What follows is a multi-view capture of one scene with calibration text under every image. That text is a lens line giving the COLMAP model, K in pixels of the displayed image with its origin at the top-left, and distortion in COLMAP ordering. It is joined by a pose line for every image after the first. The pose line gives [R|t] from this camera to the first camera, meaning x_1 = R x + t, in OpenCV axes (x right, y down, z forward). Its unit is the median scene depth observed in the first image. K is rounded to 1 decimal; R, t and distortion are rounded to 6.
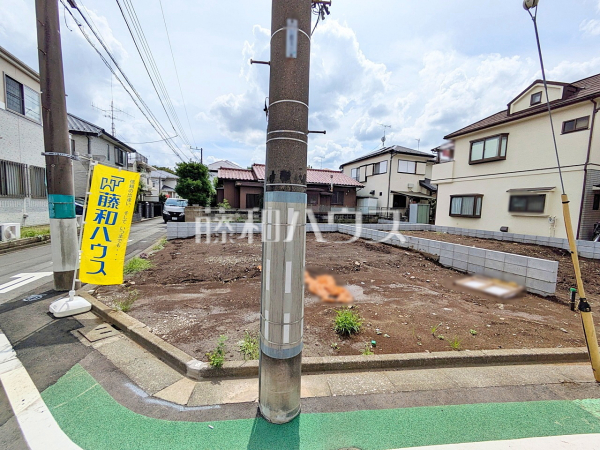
lens RADIAL K [[238.6, 0, 302.5], [0, 238.6, 226.3], [0, 0, 1]] dist [0.005808, -0.001426]
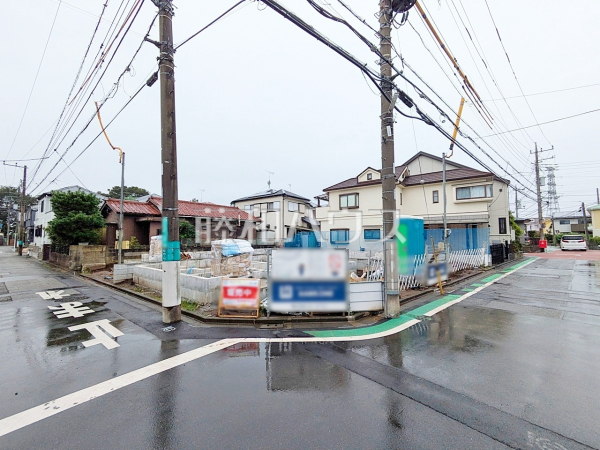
lens RADIAL K [[238.6, 0, 301.8], [0, 238.6, 225.2], [0, 0, 1]] dist [0.005808, -0.001426]
pose [[0.826020, -0.004038, 0.563626, -0.355513], [0.077490, 0.991293, -0.106463, -0.009392], [-0.558288, 0.131616, 0.819141, -0.111956]]
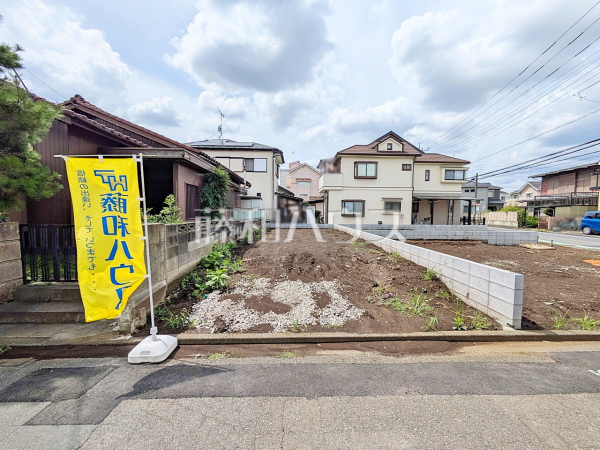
lens RADIAL K [[238.6, 0, 299.6], [0, 238.6, 226.4], [0, 0, 1]] dist [0.005808, -0.001426]
pose [[0.286920, -0.084015, 0.954263, -0.680747], [0.084952, 0.994454, 0.062011, -0.088418], [-0.954180, 0.063275, 0.292466, 0.858206]]
